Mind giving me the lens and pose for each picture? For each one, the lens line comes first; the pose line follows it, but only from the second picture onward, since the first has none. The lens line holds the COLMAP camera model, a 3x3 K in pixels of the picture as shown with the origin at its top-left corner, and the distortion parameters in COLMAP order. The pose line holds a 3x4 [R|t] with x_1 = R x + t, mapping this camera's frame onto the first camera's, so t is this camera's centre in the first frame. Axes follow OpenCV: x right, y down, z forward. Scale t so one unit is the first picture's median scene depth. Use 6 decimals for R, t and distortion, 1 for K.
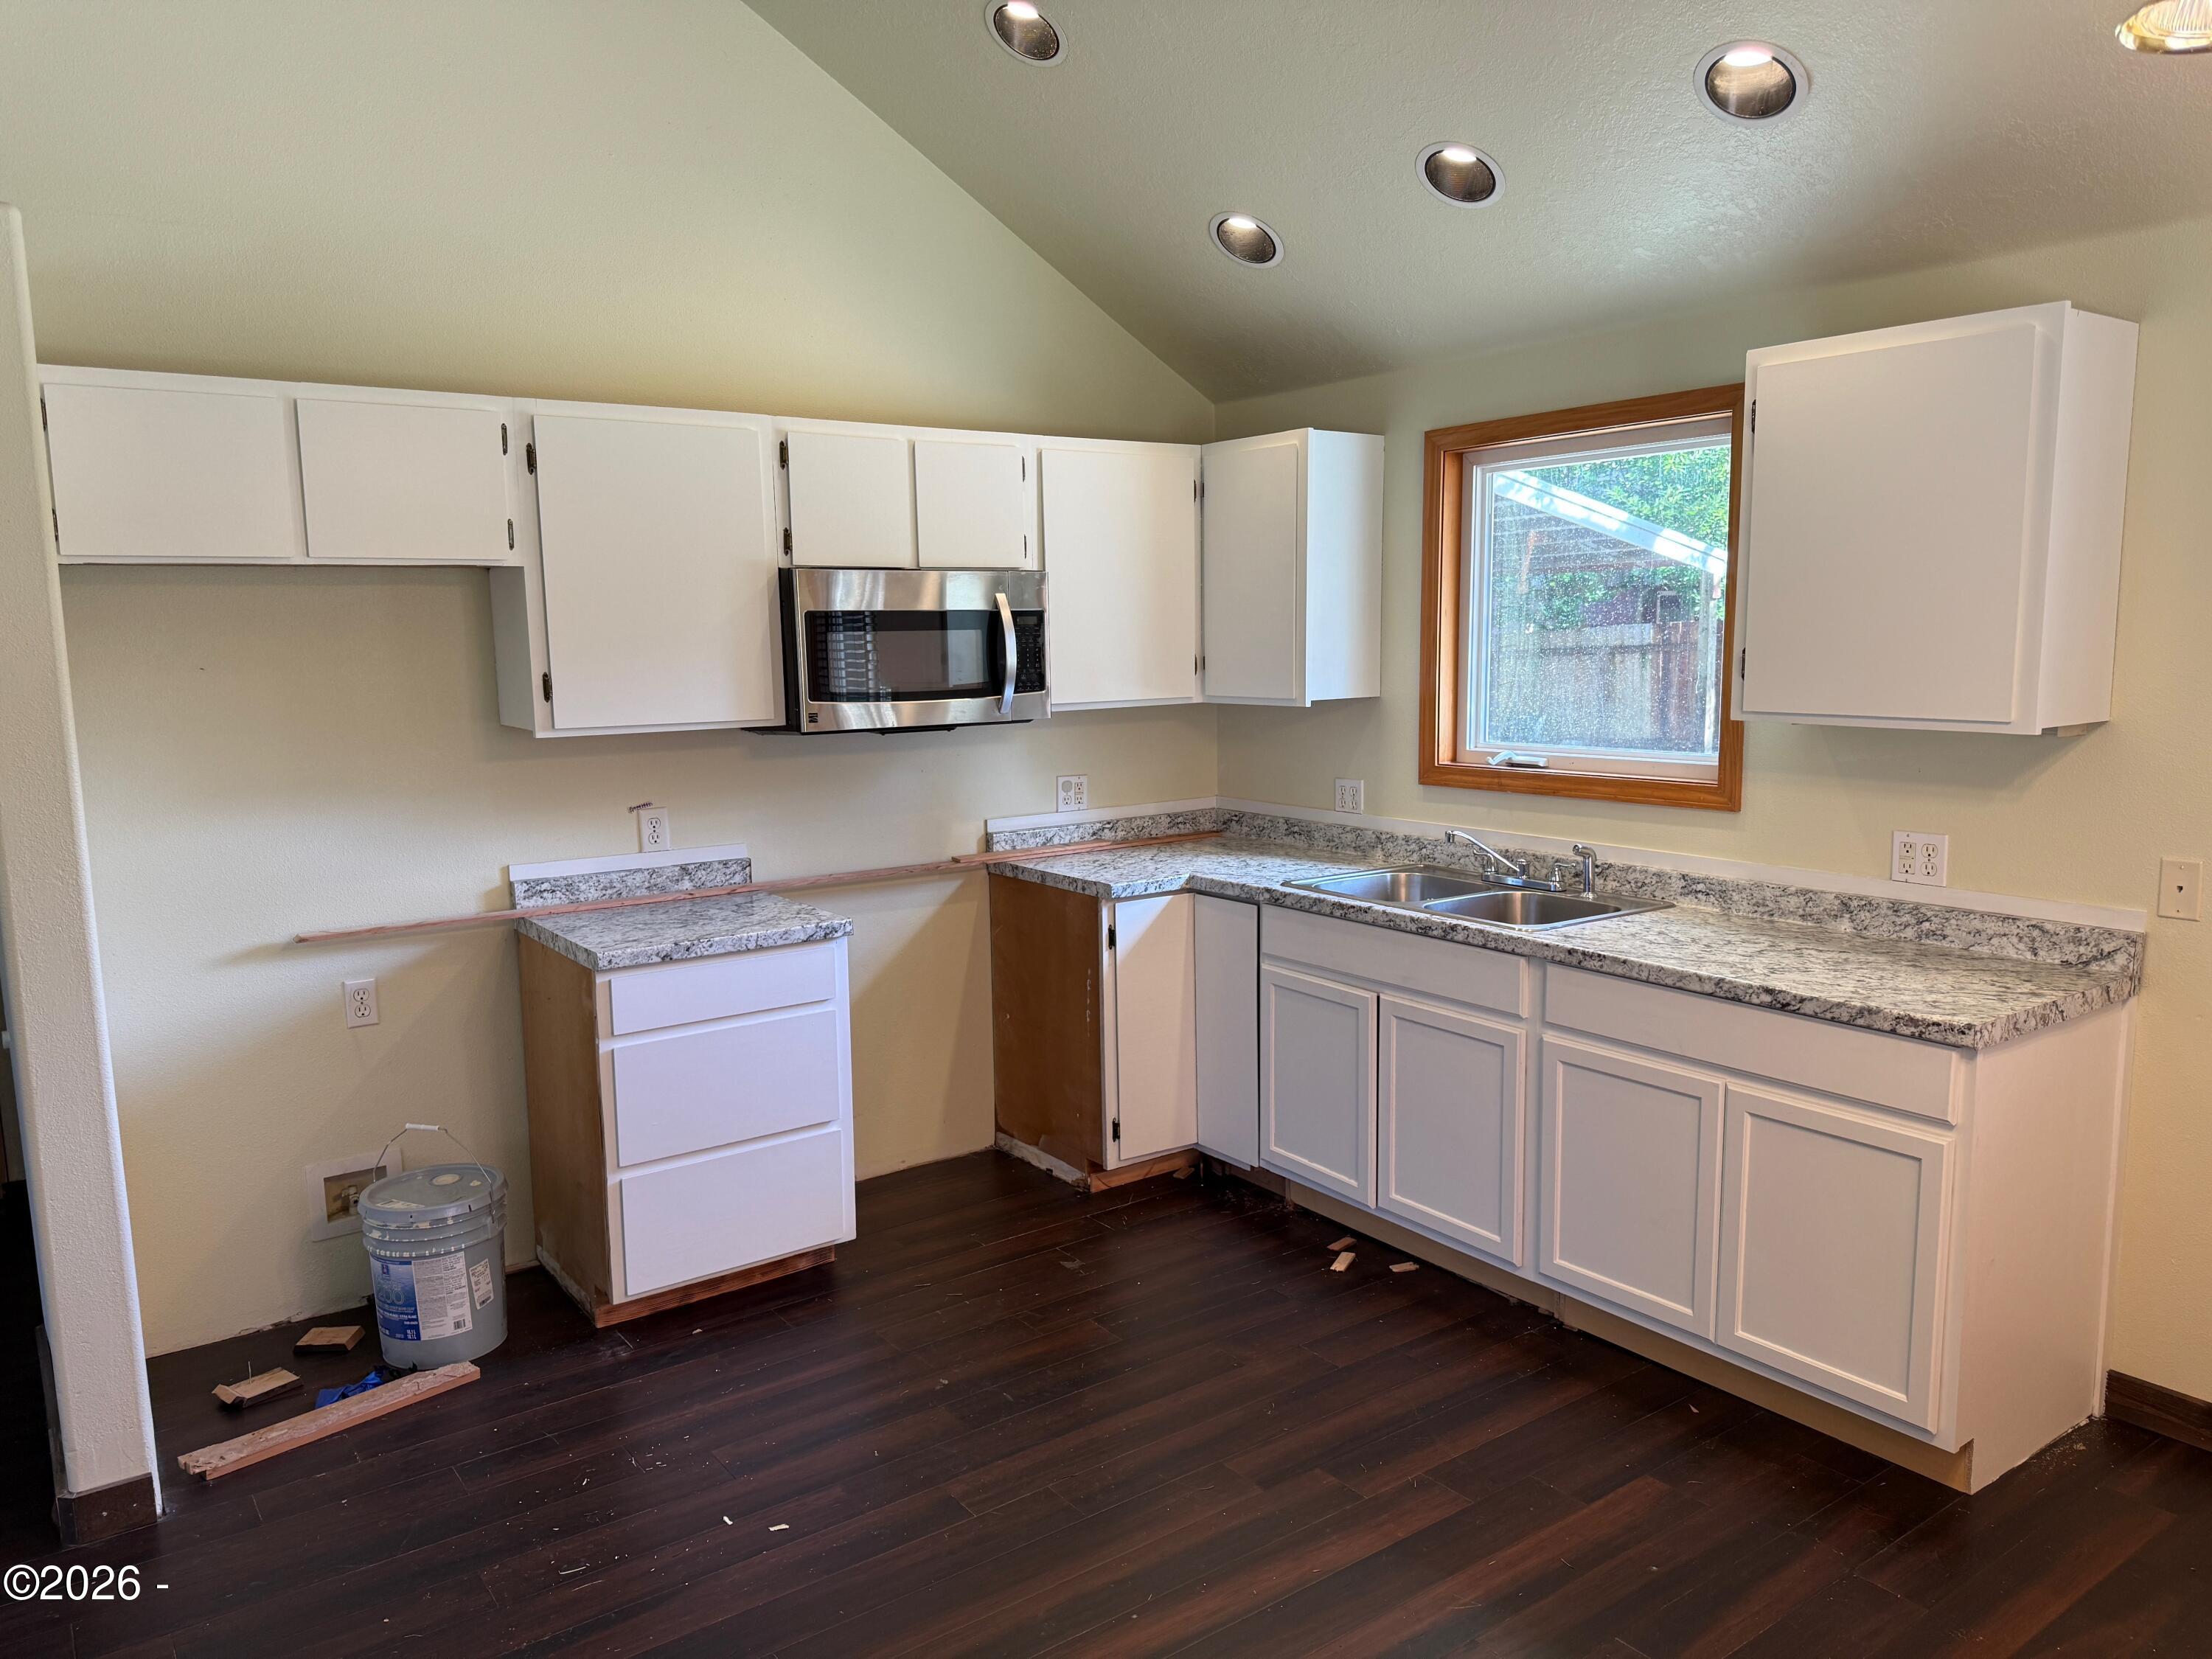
lens RADIAL K [[1545.1, 0, 1104.5], [0, 1545.1, 840.7], [0, 0, 1]] dist [0.123570, -0.201694]
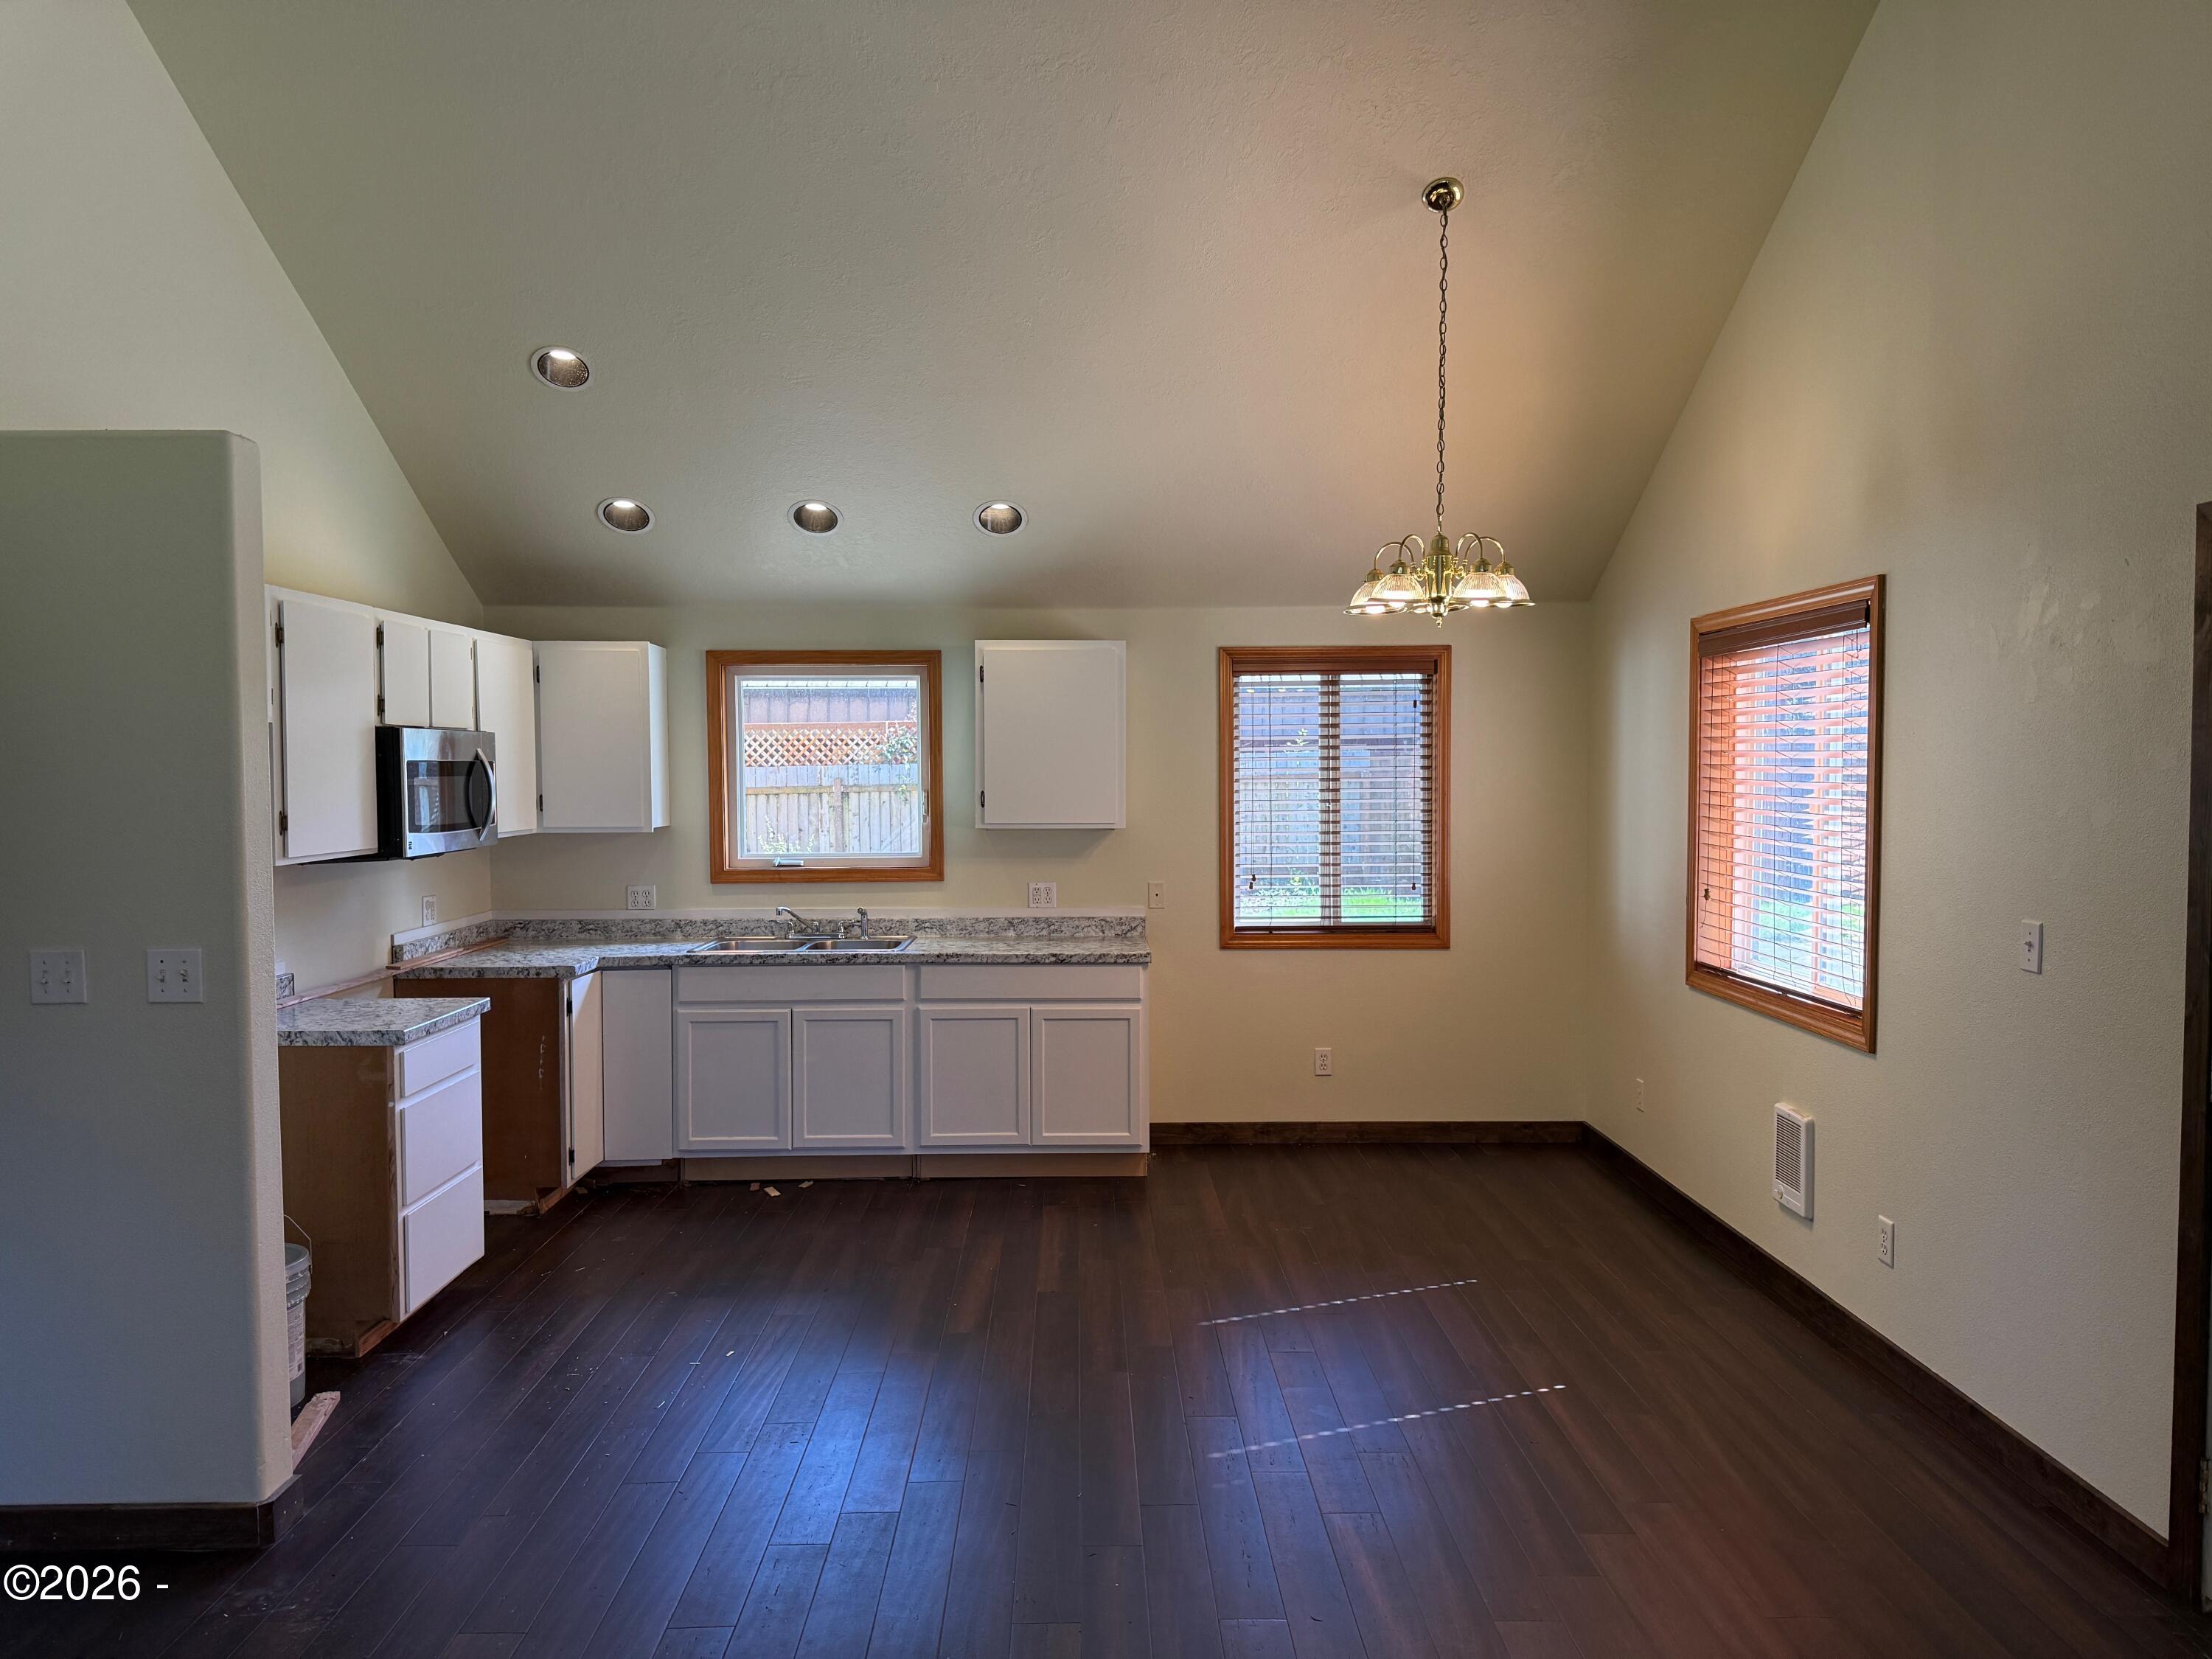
lens RADIAL K [[1545.1, 0, 1104.5], [0, 1545.1, 840.7], [0, 0, 1]] dist [0.123570, -0.201694]
pose [[0.573500, -0.026158, 0.818788, -0.907692], [0.108358, 0.993130, -0.044168, 0.032857], [-0.812008, 0.114052, 0.572394, -0.173245]]
